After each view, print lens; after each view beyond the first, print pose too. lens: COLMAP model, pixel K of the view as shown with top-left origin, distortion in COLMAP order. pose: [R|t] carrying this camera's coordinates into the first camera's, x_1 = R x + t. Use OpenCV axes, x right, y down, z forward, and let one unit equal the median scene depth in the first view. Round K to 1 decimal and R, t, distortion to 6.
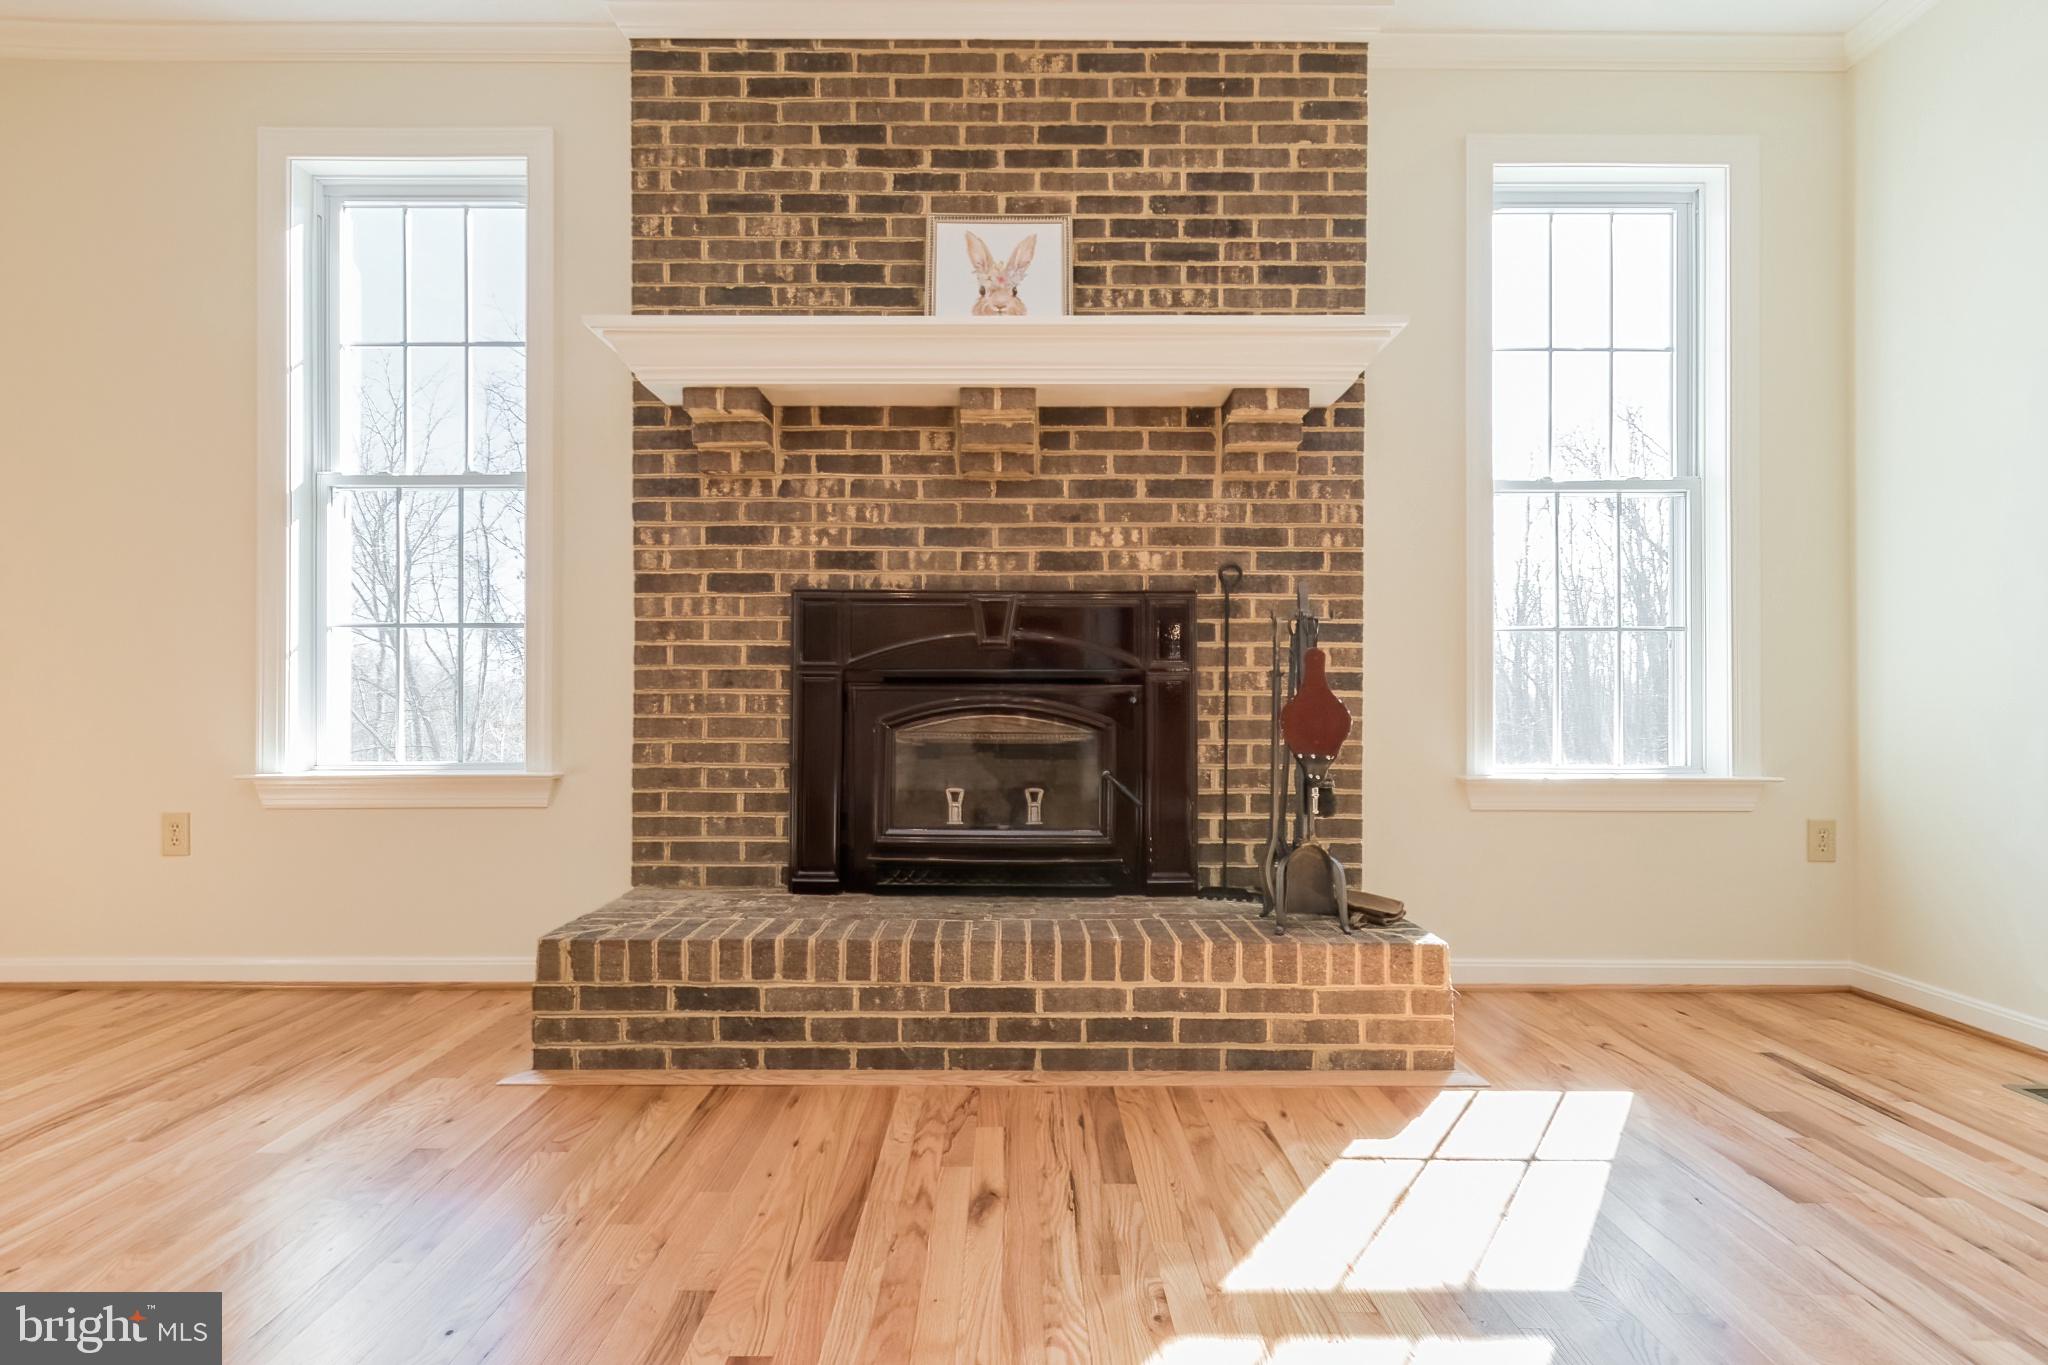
lens RADIAL K [[899.2, 0, 1015.1], [0, 899.2, 696.2], [0, 0, 1]] dist [0.009997, 0.000226]
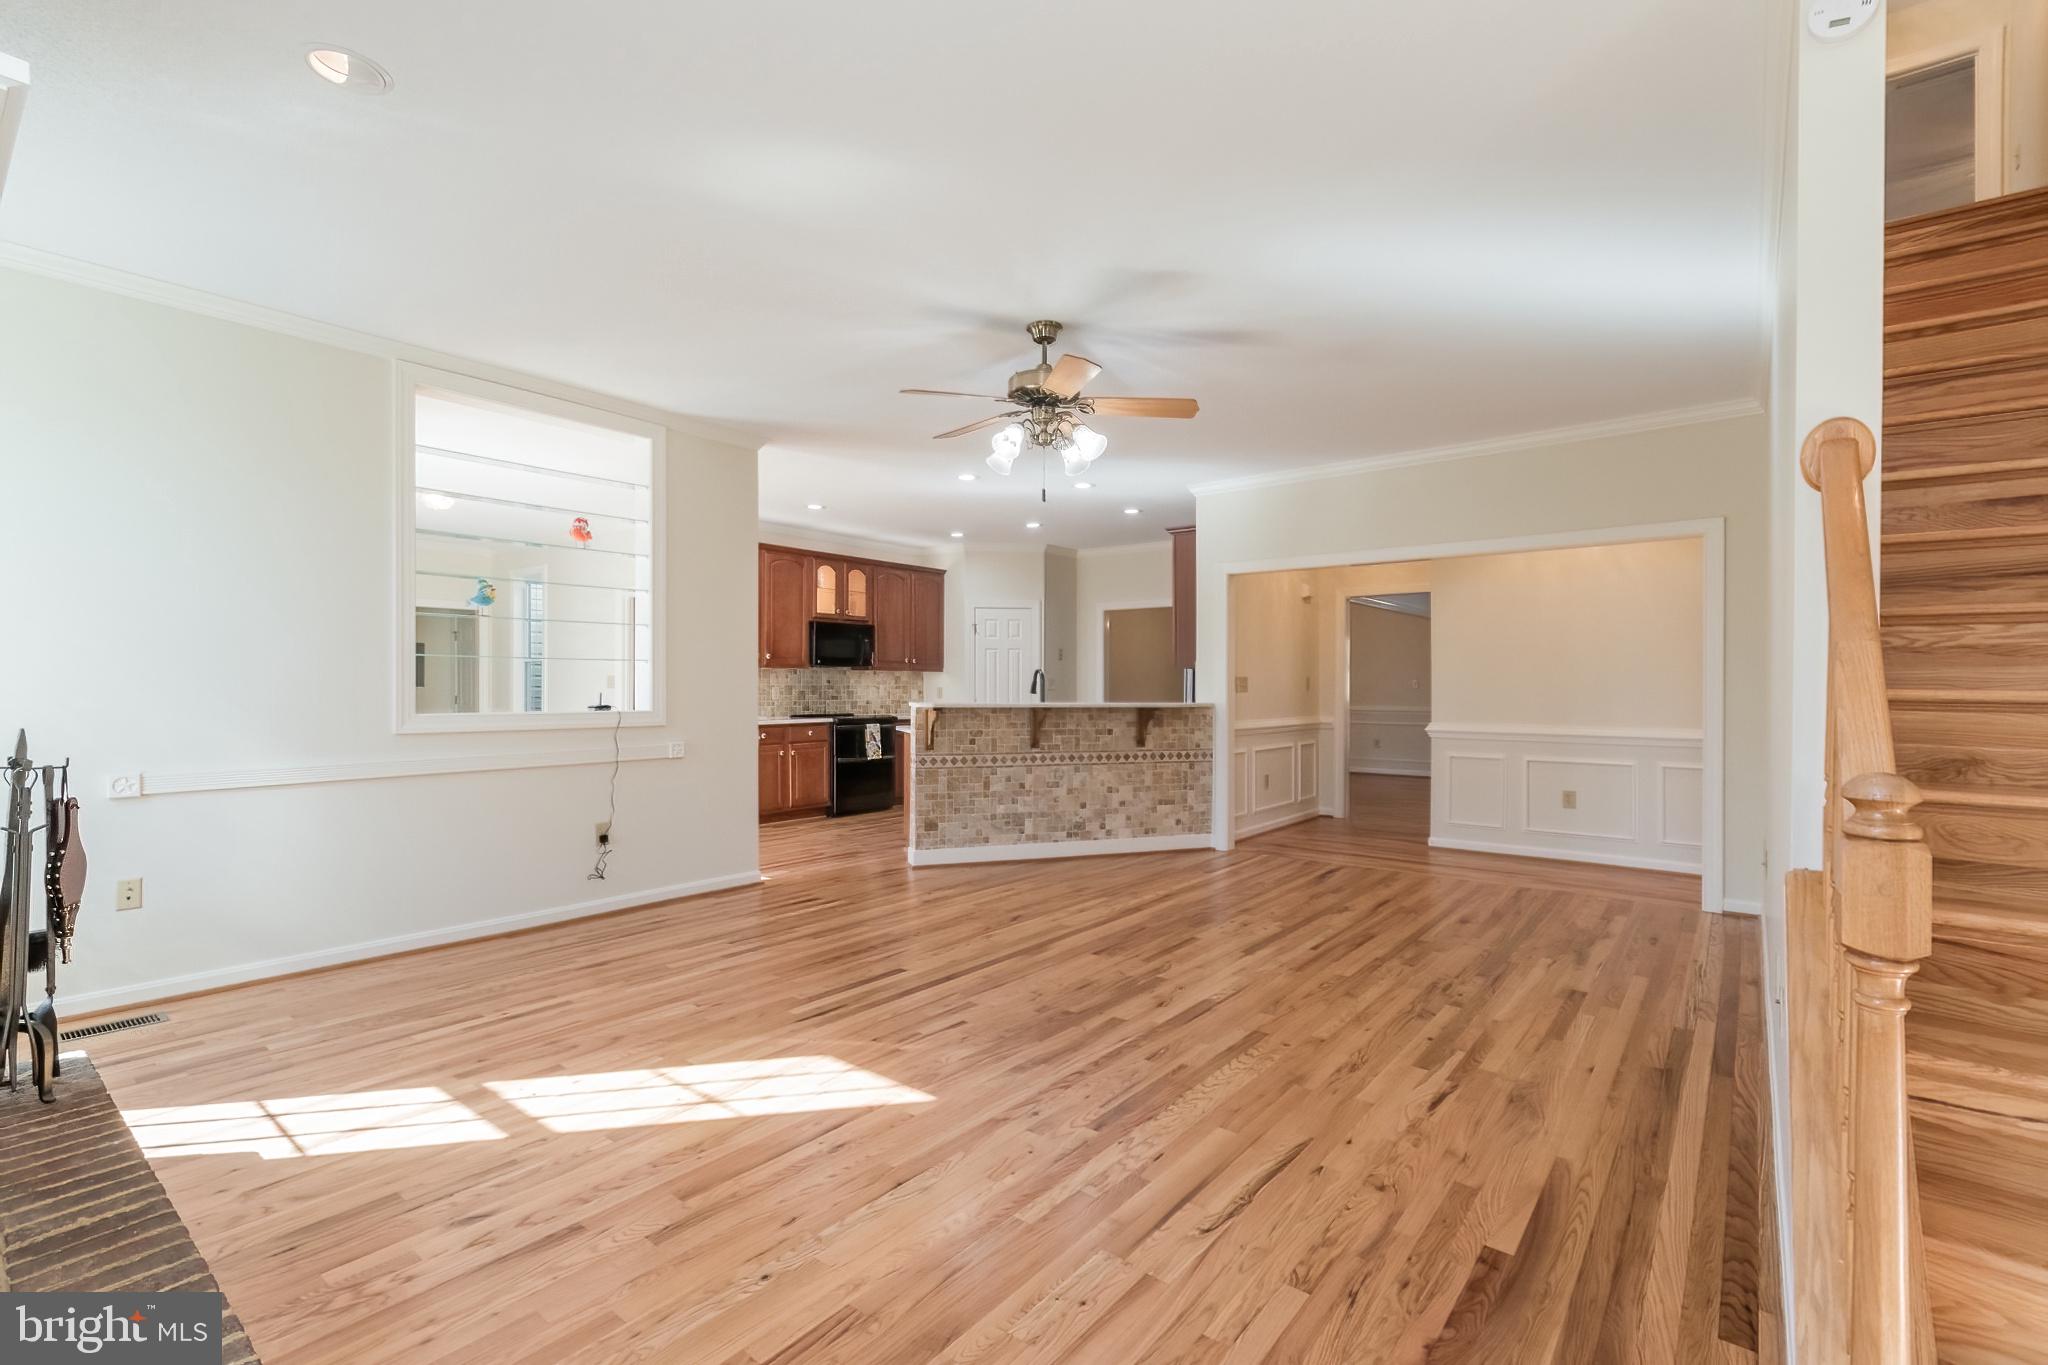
lens RADIAL K [[905.4, 0, 1024.6], [0, 905.4, 690.6], [0, 0, 1]] dist [0.002578, 0.000293]
pose [[-0.778783, -0.005869, 0.627266, -0.915385], [-0.006391, 0.999979, 0.001421, -0.146373], [-0.627260, -0.002902, -0.778804, 0.916385]]
